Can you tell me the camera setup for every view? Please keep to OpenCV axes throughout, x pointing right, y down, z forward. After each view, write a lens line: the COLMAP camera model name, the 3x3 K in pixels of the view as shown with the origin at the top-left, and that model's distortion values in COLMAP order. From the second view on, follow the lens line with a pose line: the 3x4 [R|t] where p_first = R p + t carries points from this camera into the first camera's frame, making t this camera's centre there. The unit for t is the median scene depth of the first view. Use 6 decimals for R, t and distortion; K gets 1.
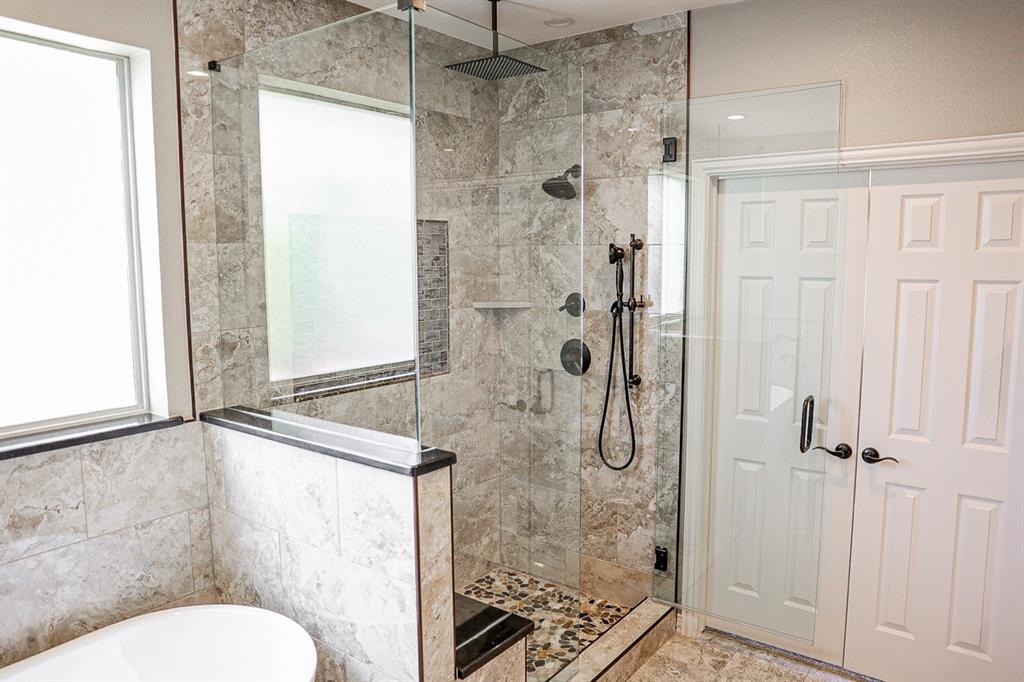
lens RADIAL K [[715.6, 0, 512.0], [0, 715.6, 341.0], [0, 0, 1]] dist [-0.109919, 0.090255]
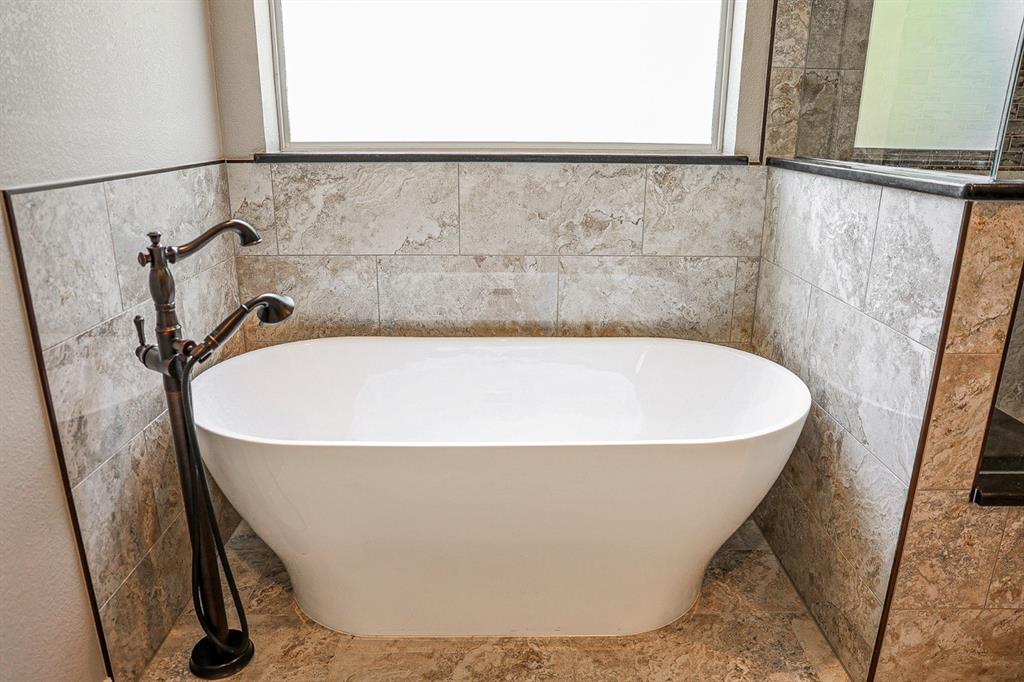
lens RADIAL K [[702.5, 0, 510.6], [0, 702.5, 339.5], [0, 0, 1]] dist [-0.116153, 0.091502]
pose [[0.611306, 0.244686, -0.752618, 0.101475], [-0.103012, 0.967513, 0.230881, 0.162901], [0.784661, -0.063611, 0.616653, 0.144155]]
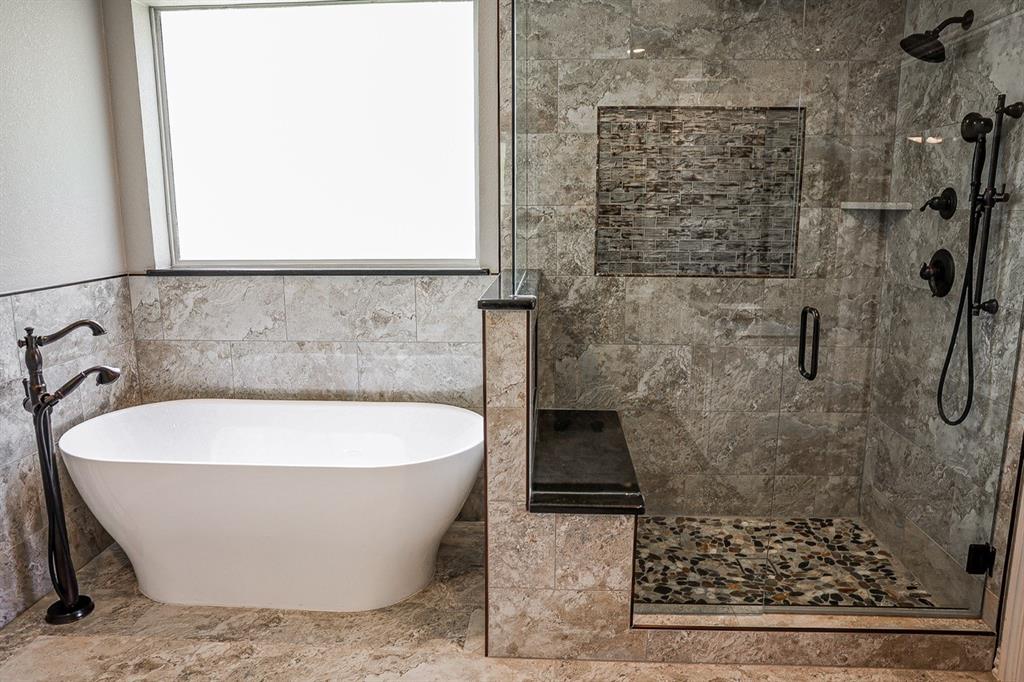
lens RADIAL K [[702.5, 0, 510.6], [0, 702.5, 339.5], [0, 0, 1]] dist [-0.116153, 0.091502]
pose [[0.557179, 0.159286, -0.814972, 0.626281], [-0.099121, 0.987171, 0.125175, 0.068247], [0.824455, 0.011035, 0.565820, 0.292319]]
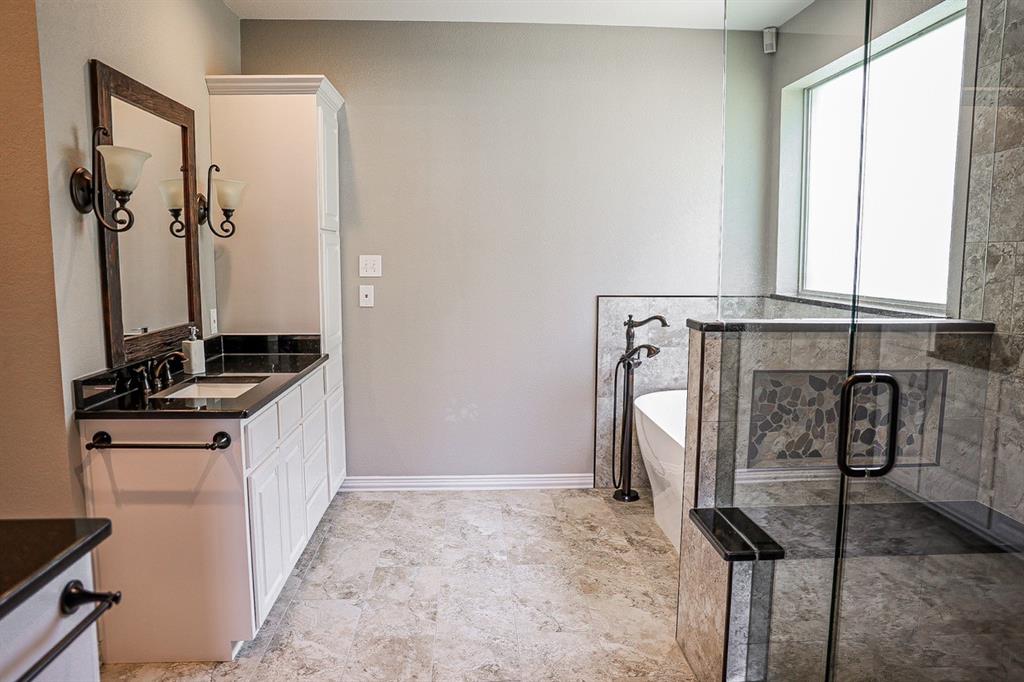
lens RADIAL K [[702.5, 0, 510.6], [0, 702.5, 339.5], [0, 0, 1]] dist [-0.116153, 0.091502]
pose [[-0.762111, 0.080088, -0.642473, 0.741249], [-0.075761, 0.974471, 0.211342, -0.032729], [0.642998, 0.209741, -0.736588, 1.331777]]
